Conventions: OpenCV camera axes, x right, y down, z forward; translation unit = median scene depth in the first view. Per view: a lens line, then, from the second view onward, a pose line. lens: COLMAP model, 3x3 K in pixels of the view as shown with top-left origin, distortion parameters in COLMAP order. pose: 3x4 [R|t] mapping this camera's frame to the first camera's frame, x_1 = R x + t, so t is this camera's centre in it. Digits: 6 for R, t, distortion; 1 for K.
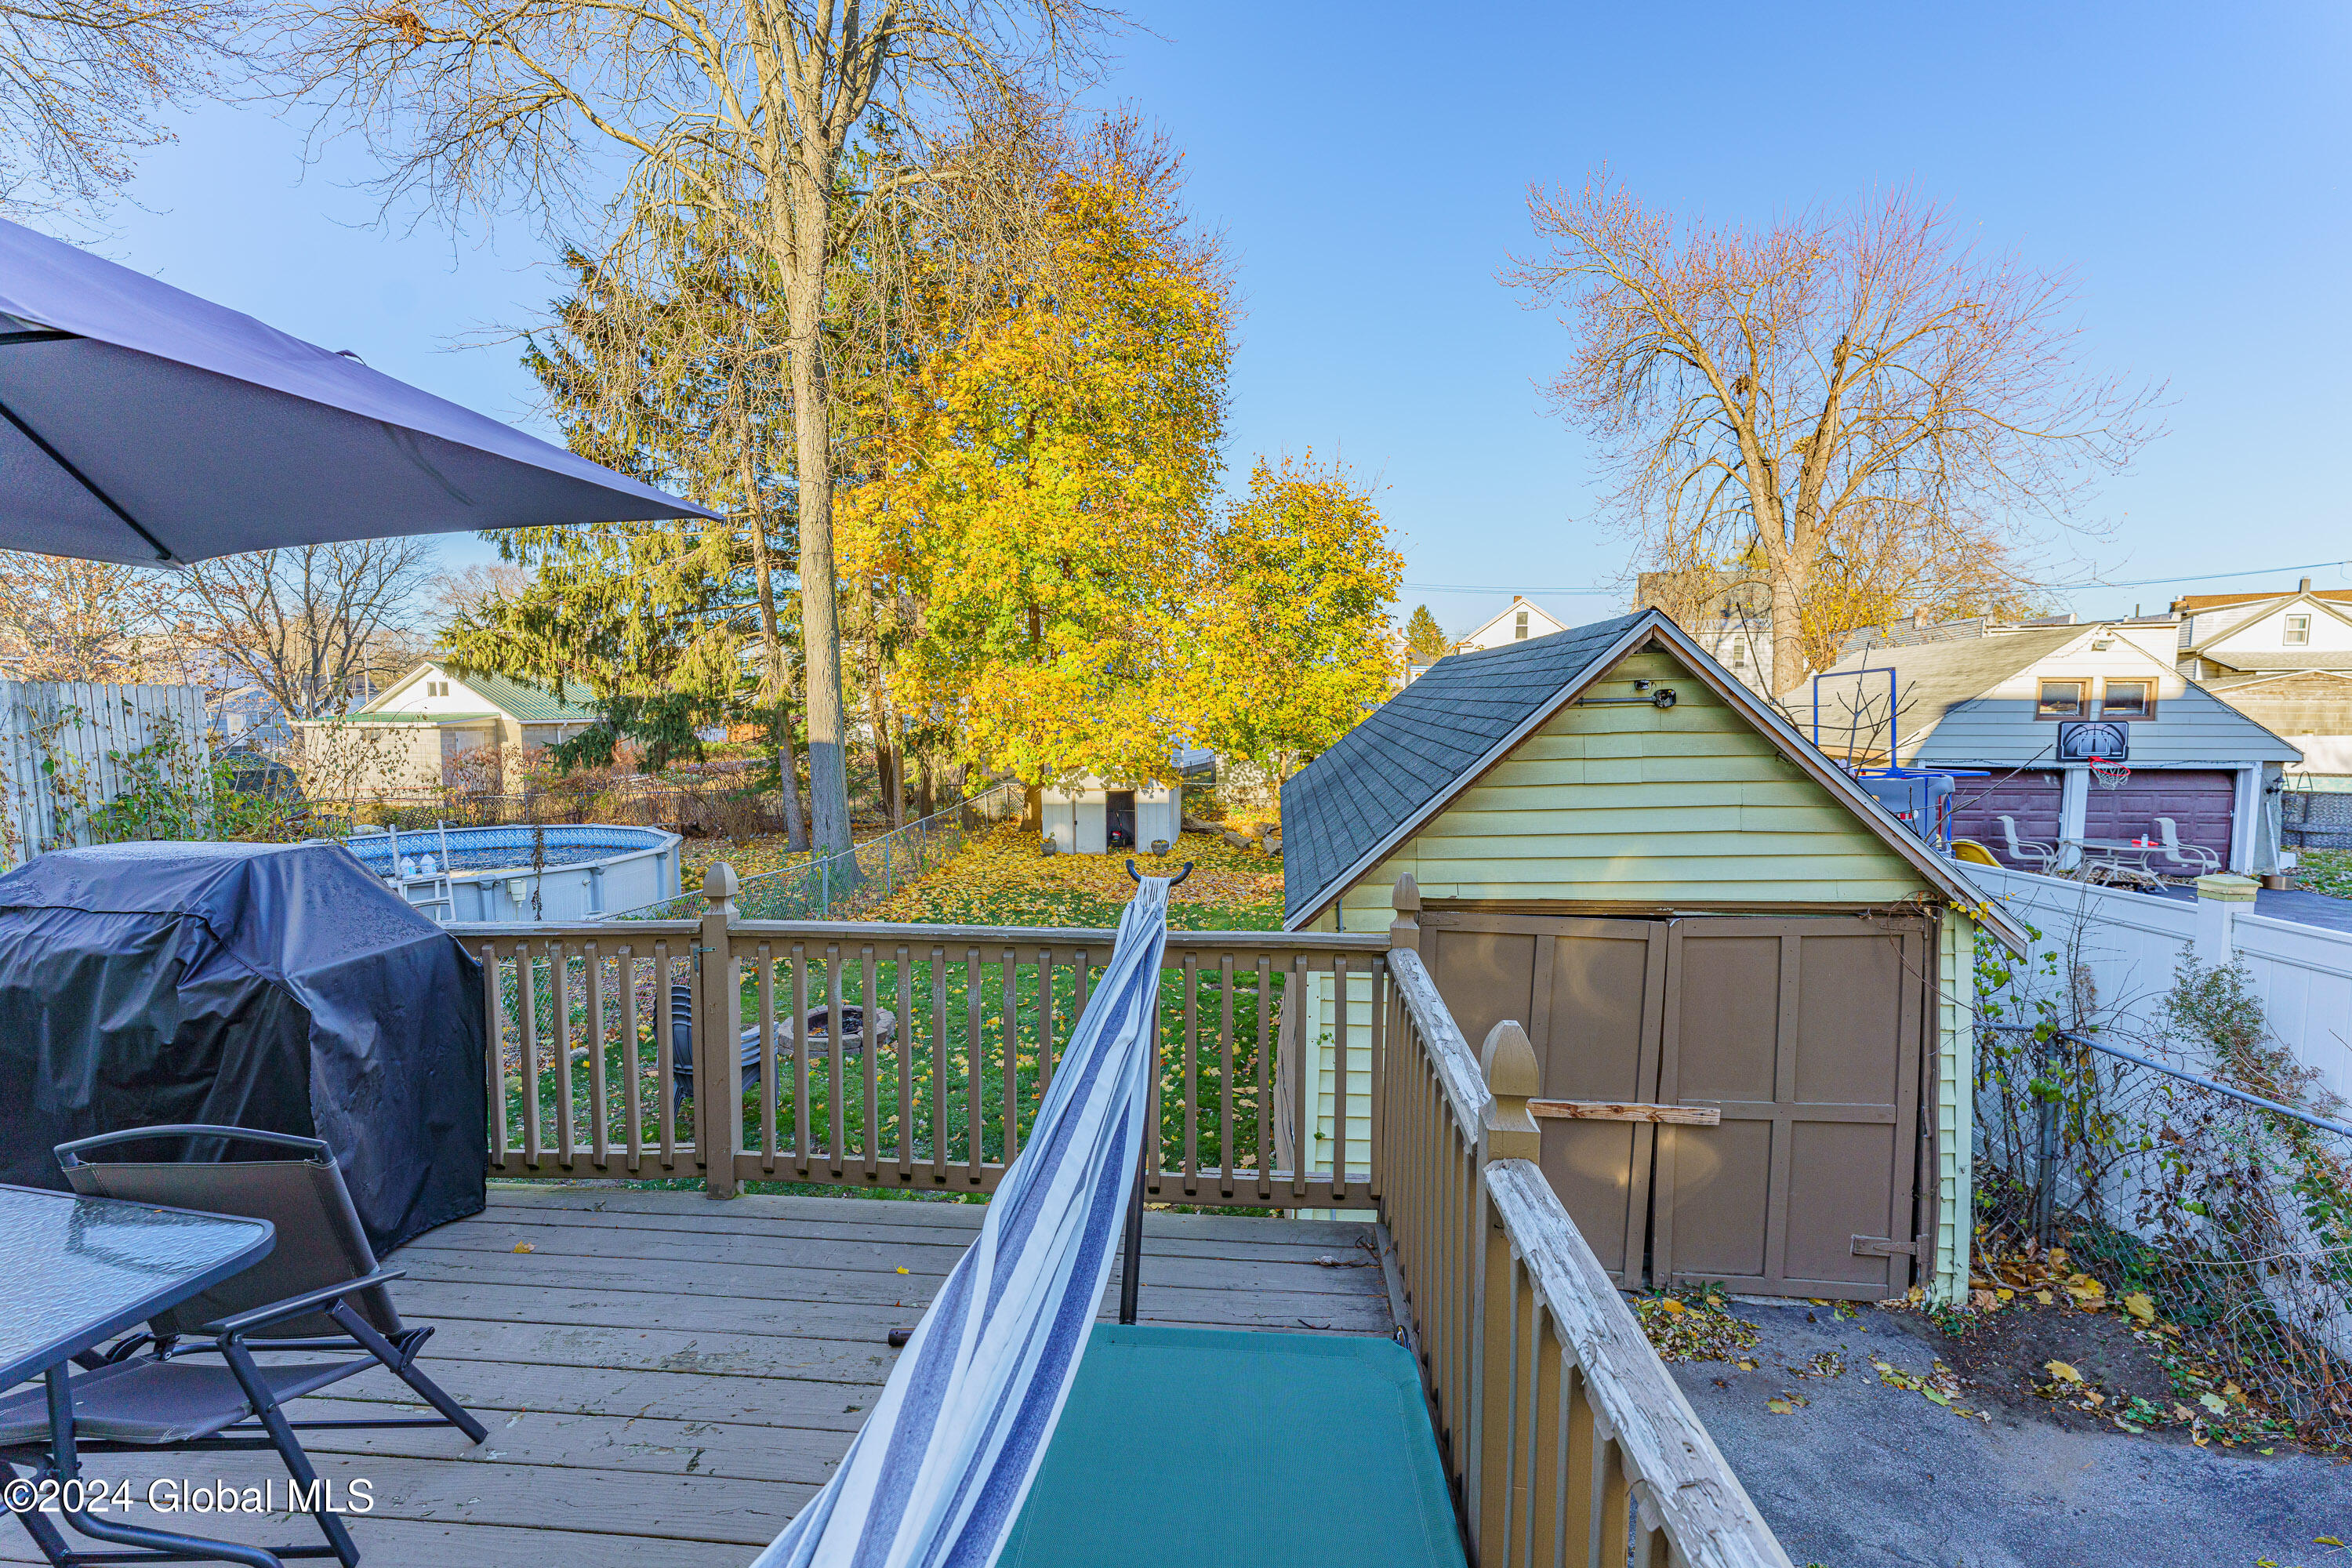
lens RADIAL K [[936.2, 0, 1177.2], [0, 936.2, 780.2], [0, 0, 1]] dist [0.002911, -0.000902]
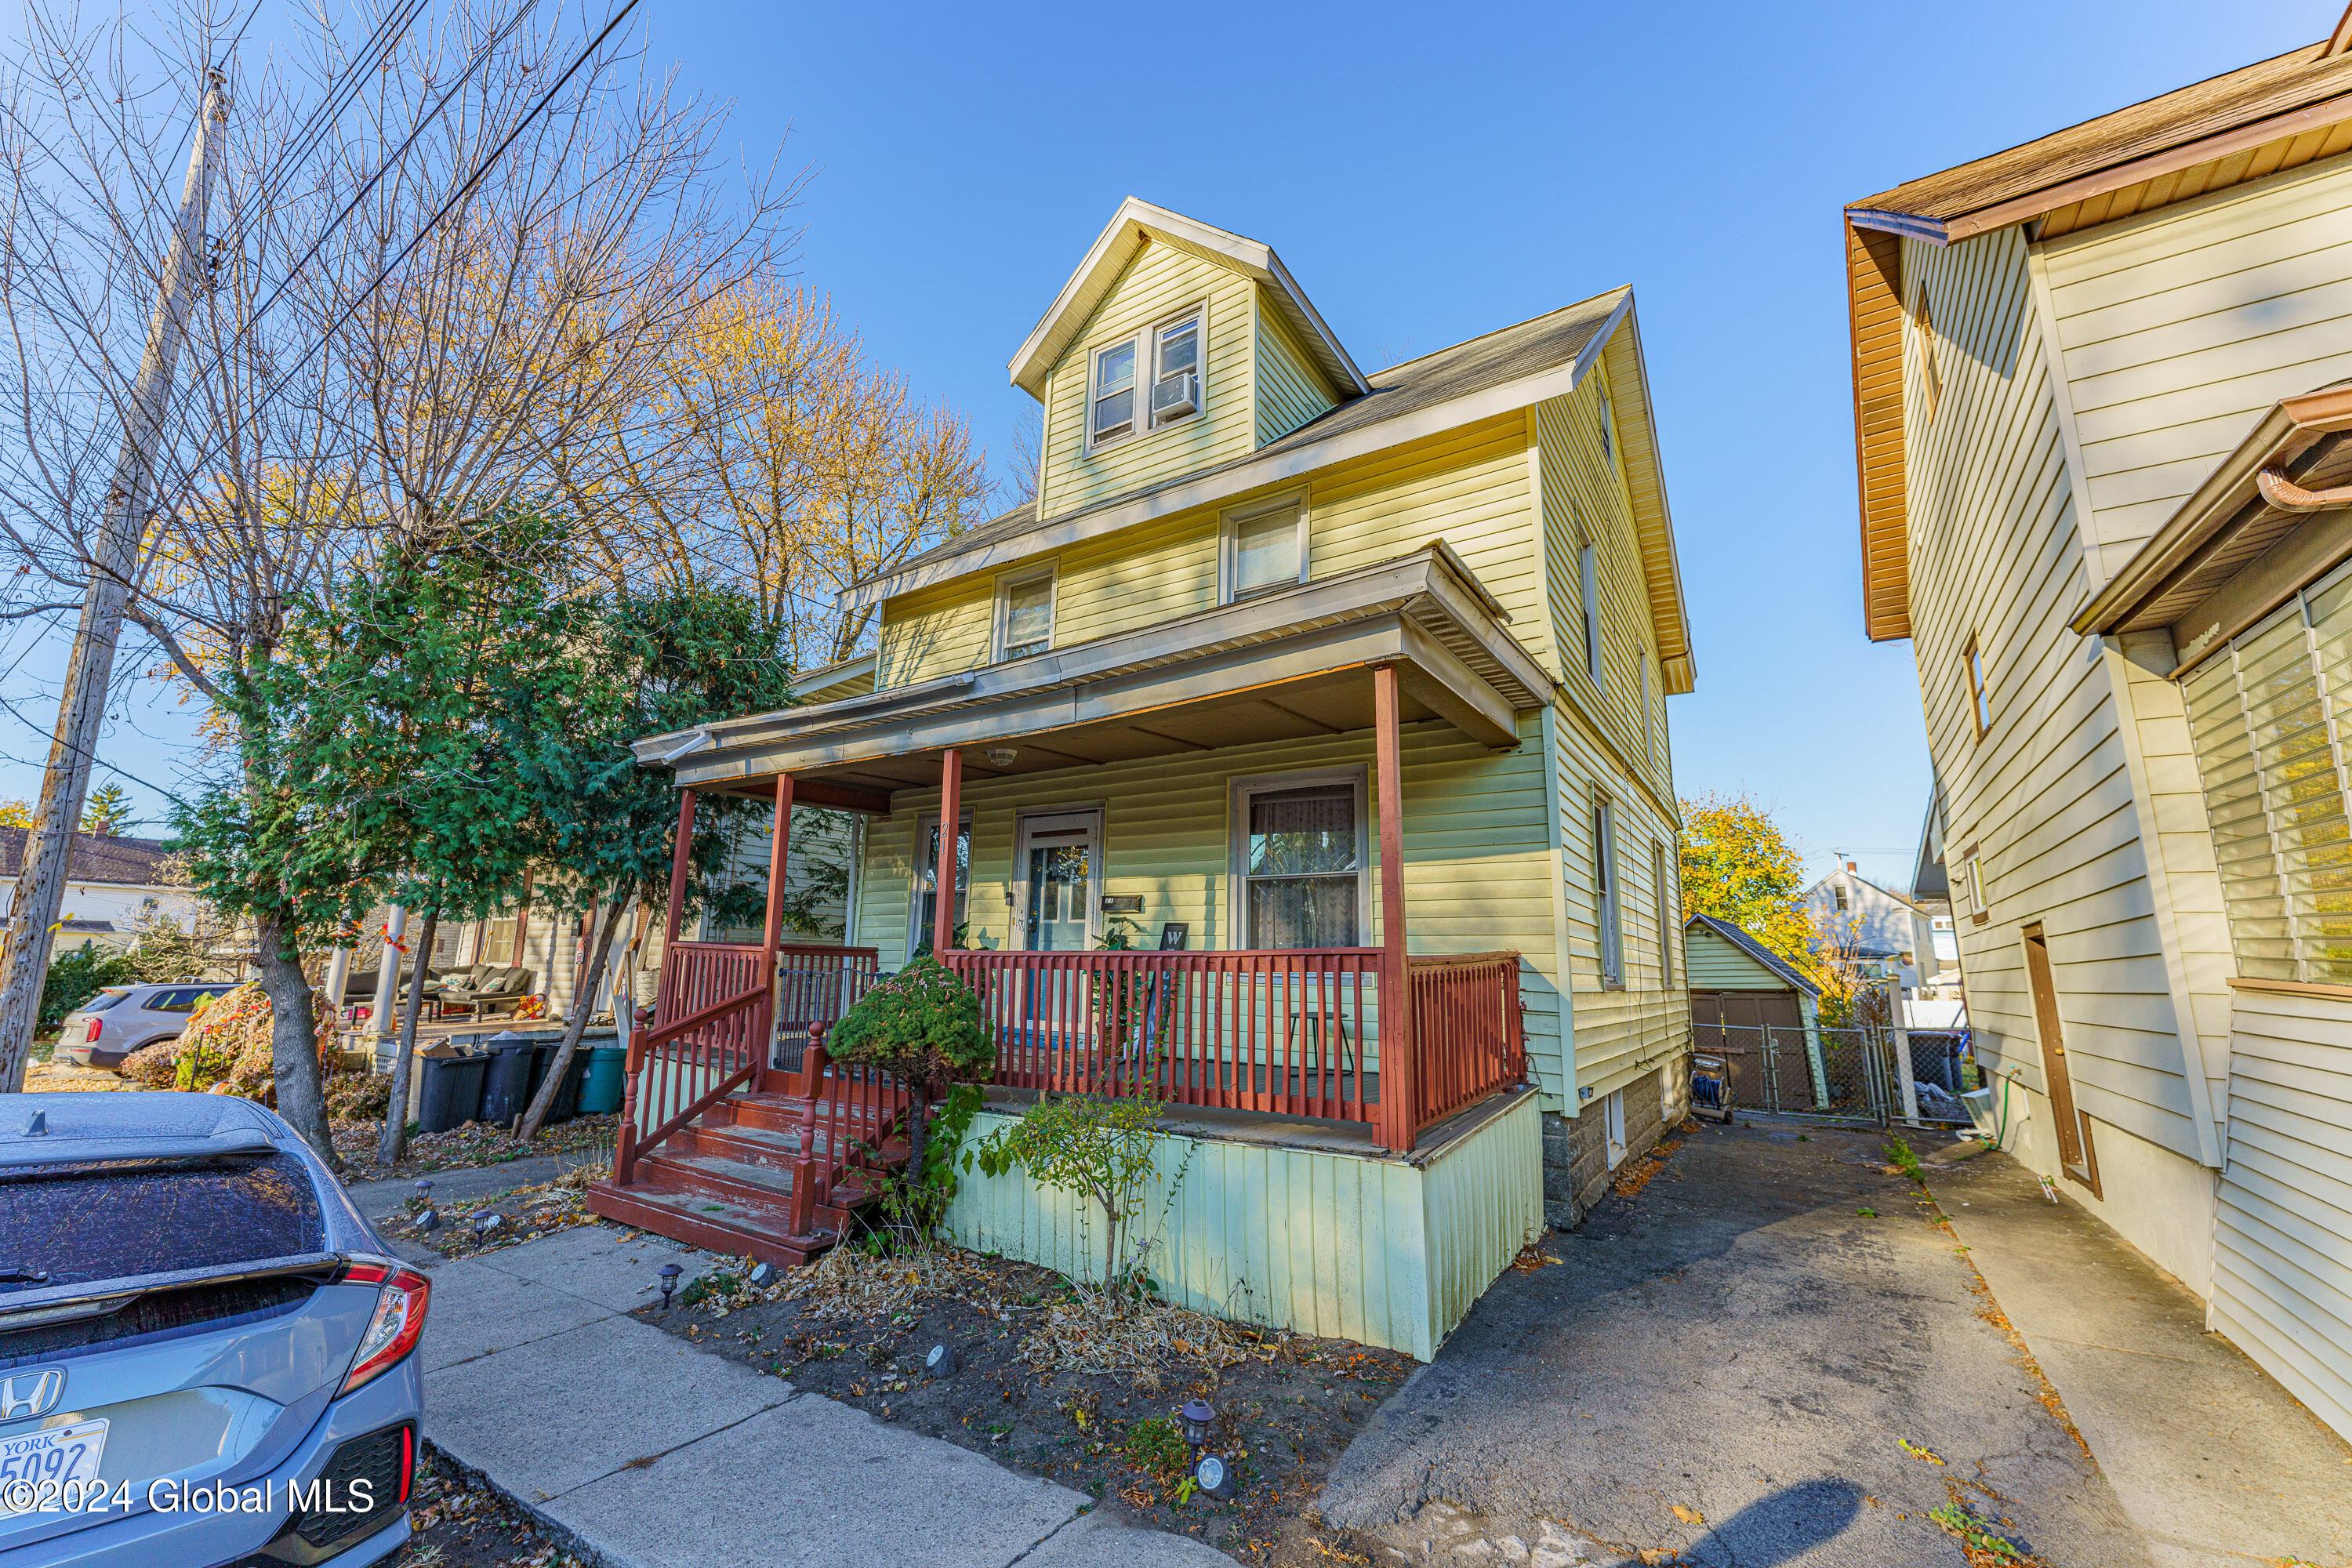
lens RADIAL K [[936.2, 0, 1174.7], [0, 936.2, 786.0], [0, 0, 1]] dist [0.002911, -0.000902]
pose [[0.872252, -0.087220, -0.481216, 0.122925], [-0.050354, 0.962722, -0.265765, 0.110790], [0.486457, 0.256045, 0.835345, -0.832590]]
